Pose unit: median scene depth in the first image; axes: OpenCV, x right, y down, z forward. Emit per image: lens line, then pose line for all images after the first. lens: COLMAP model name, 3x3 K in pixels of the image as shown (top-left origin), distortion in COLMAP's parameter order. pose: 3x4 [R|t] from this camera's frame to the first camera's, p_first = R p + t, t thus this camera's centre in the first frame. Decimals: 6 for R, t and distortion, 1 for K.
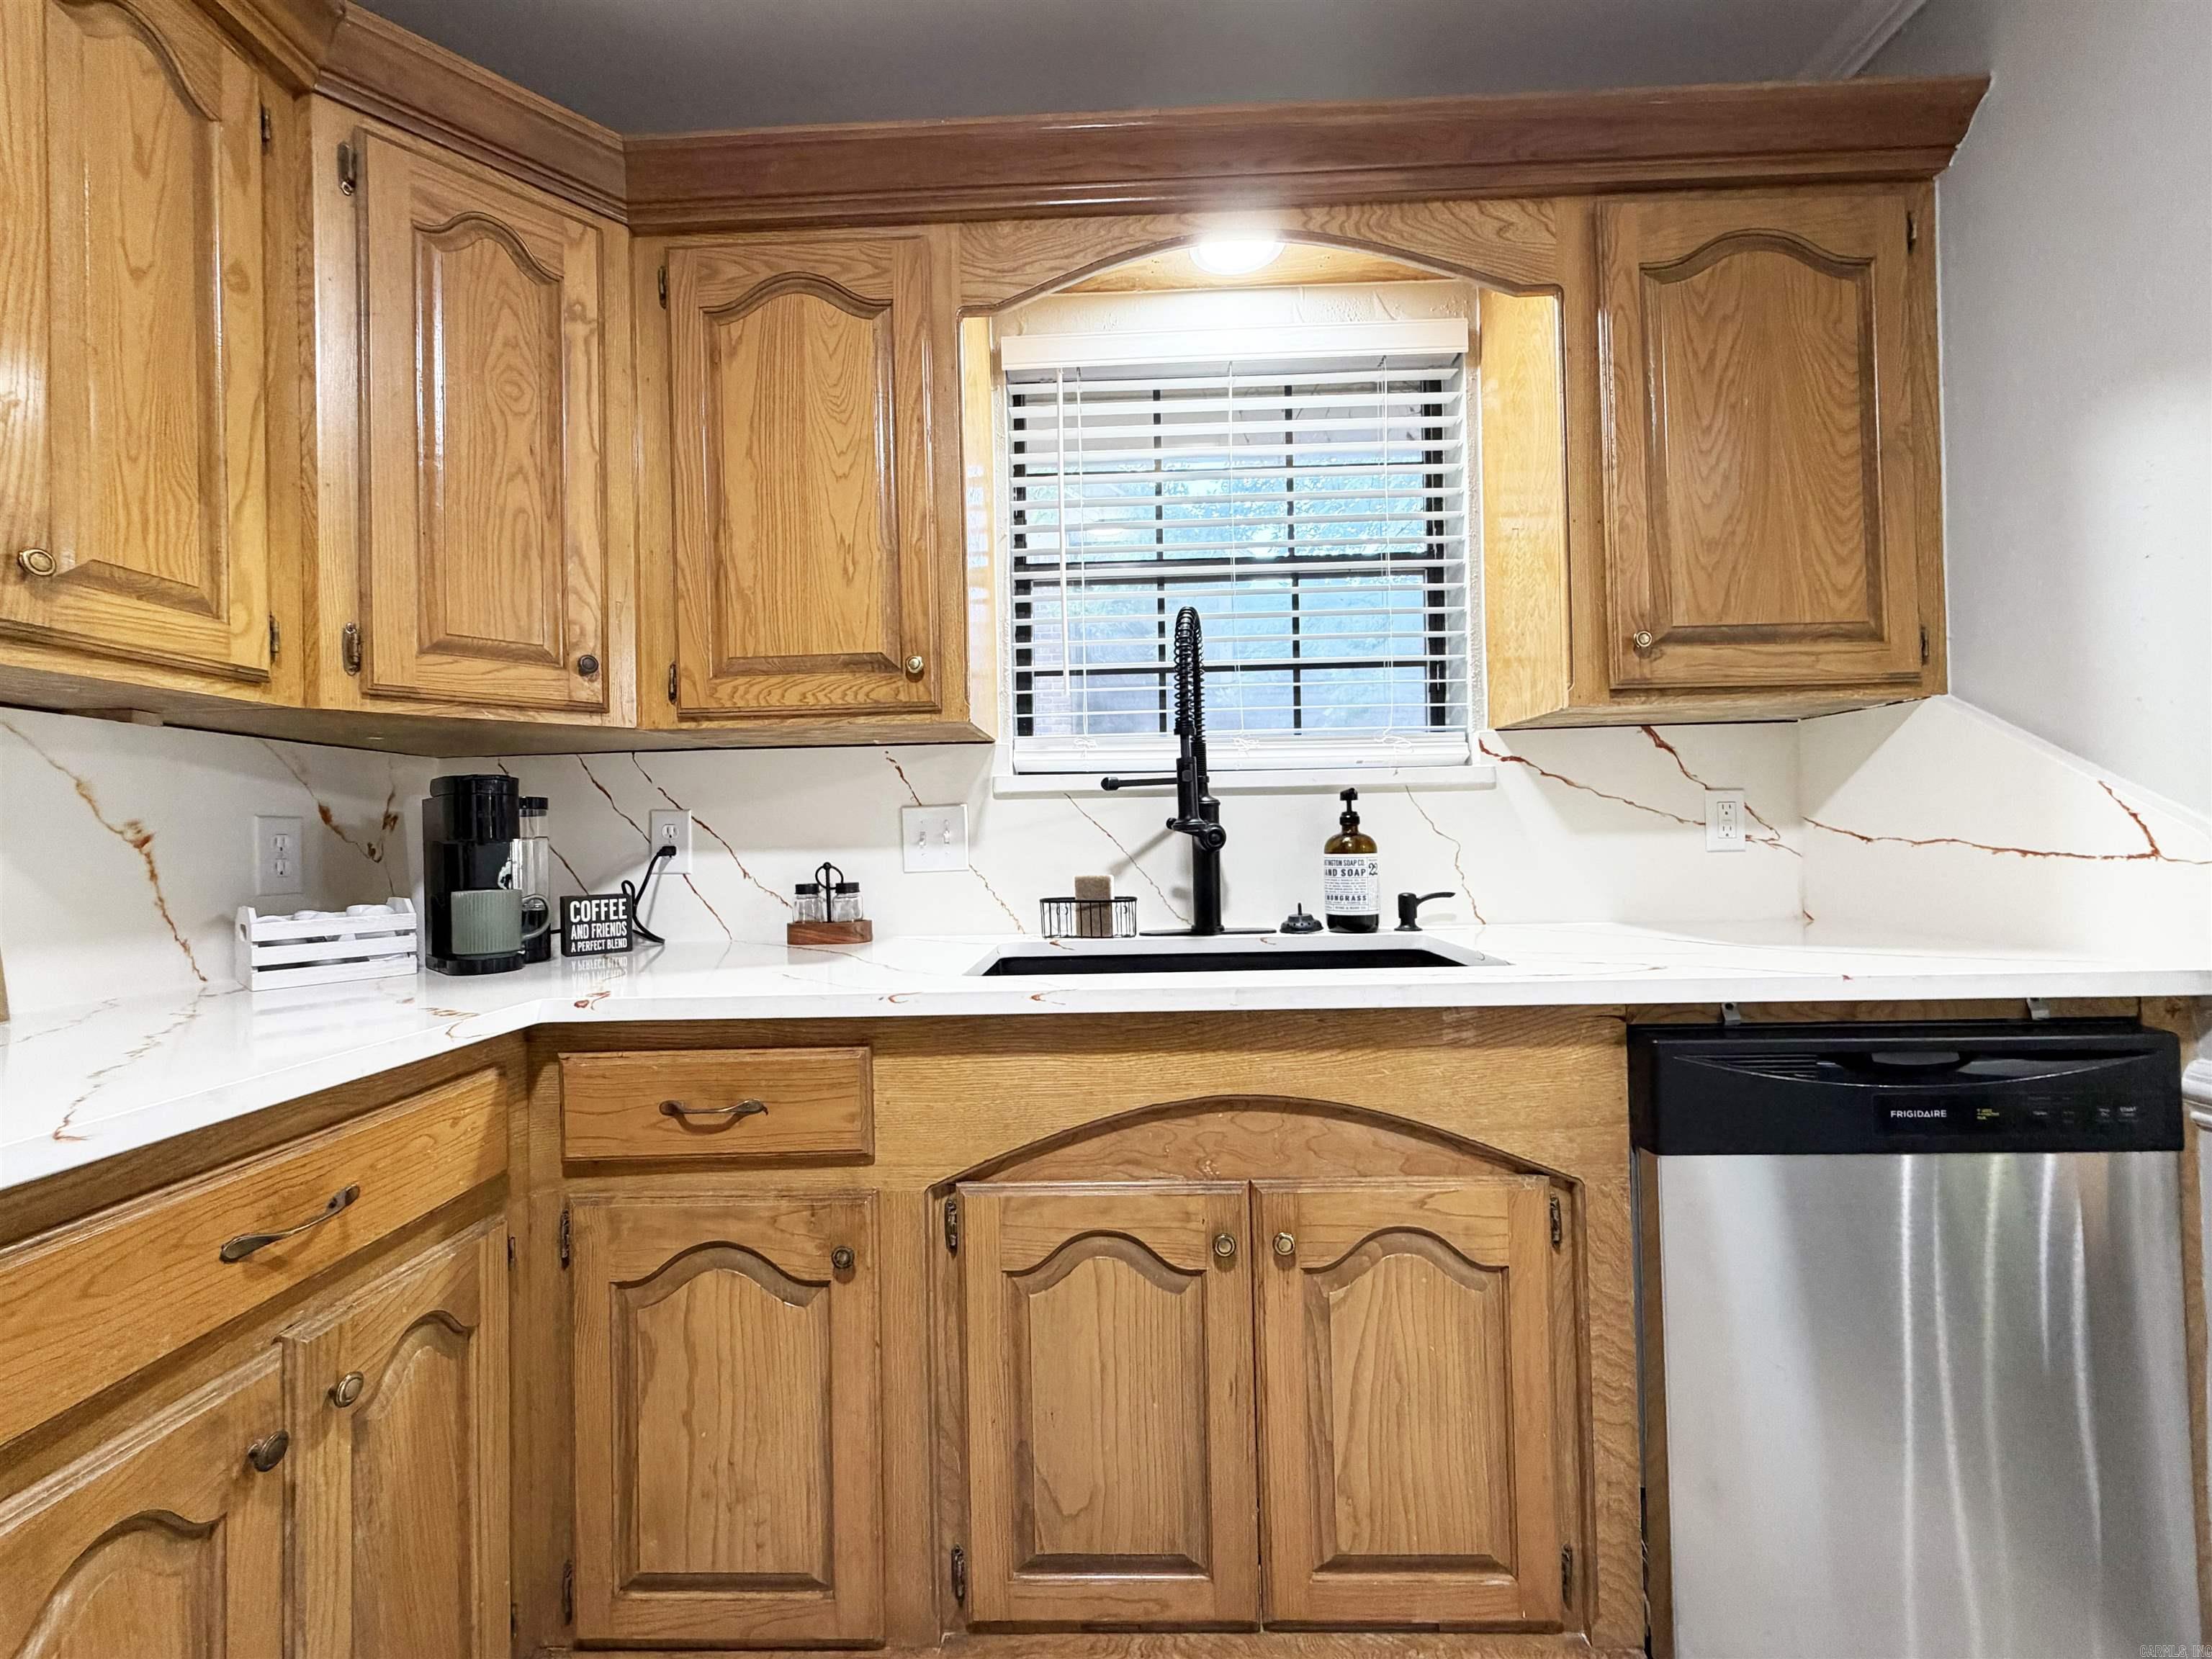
lens RADIAL K [[878.4, 0, 1101.9], [0, 878.4, 829.5], [0, 0, 1]] dist [-0.000577, -0.000075]
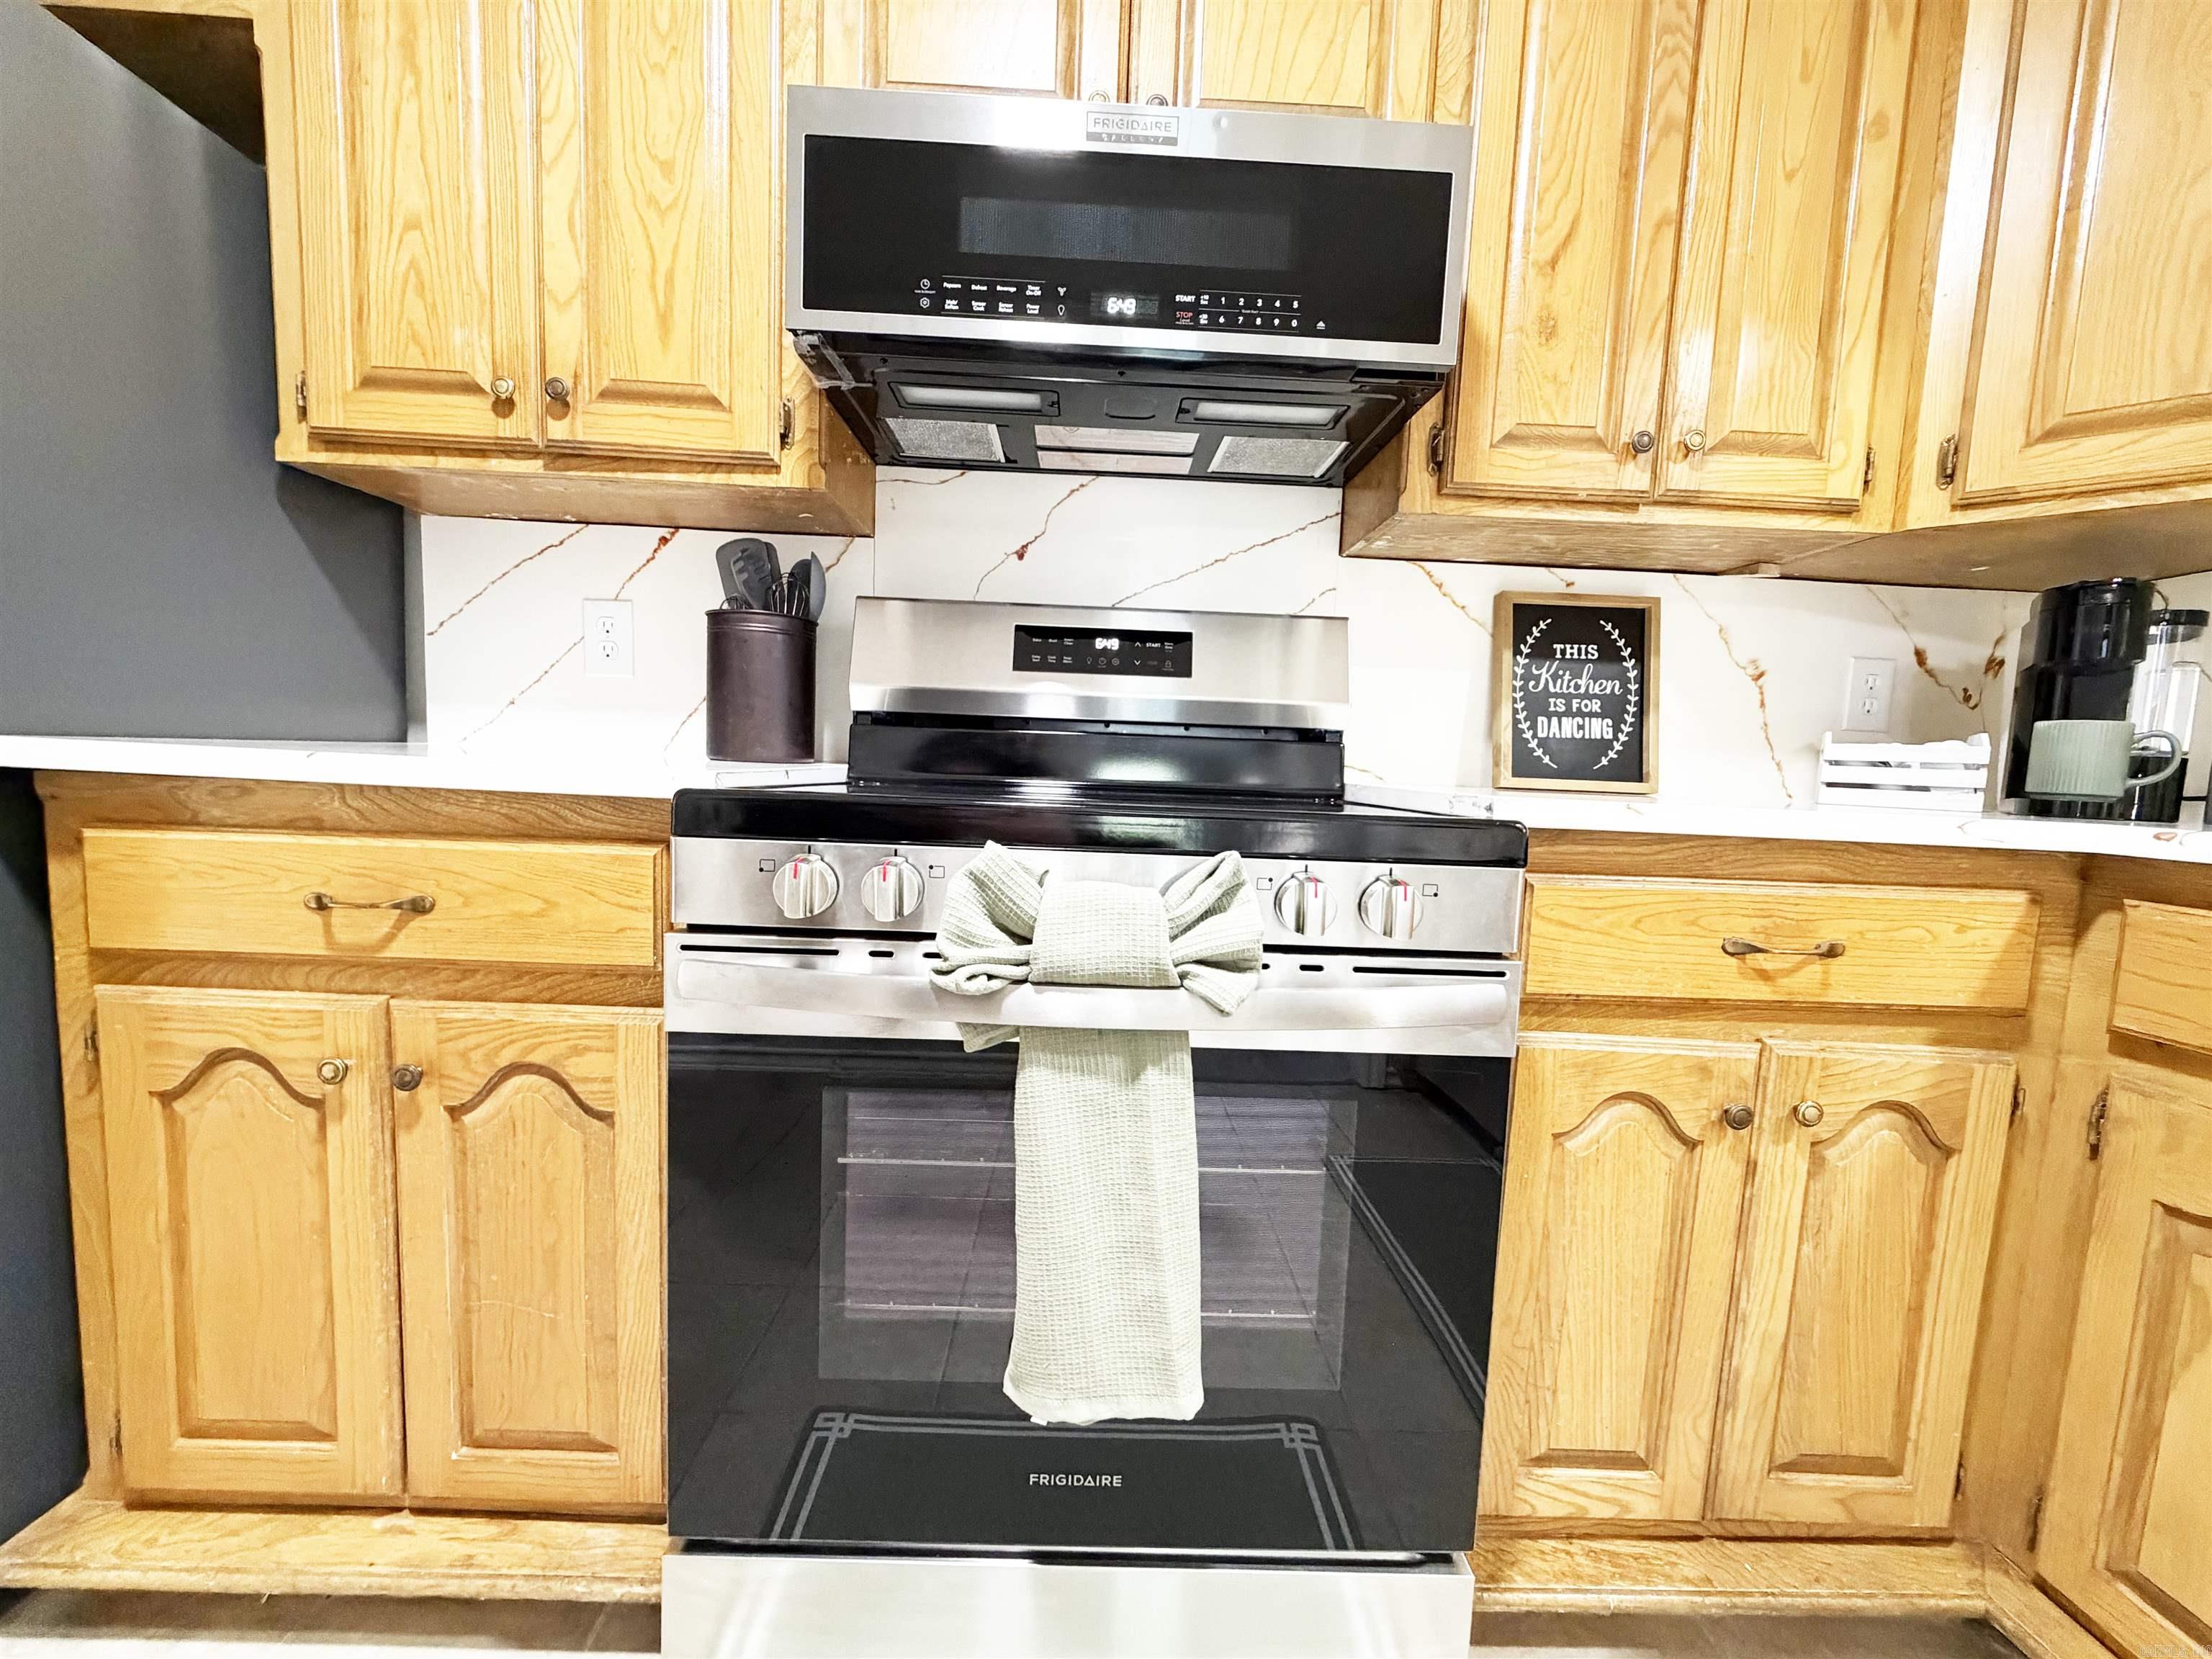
lens RADIAL K [[878.4, 0, 1101.9], [0, 878.4, 829.5], [0, 0, 1]] dist [-0.000577, -0.000075]
pose [[0.047077, 0.113231, -0.992453, 0.103099], [-0.034387, 0.993149, 0.111679, 0.106051], [0.998299, 0.028870, 0.050648, 0.015129]]
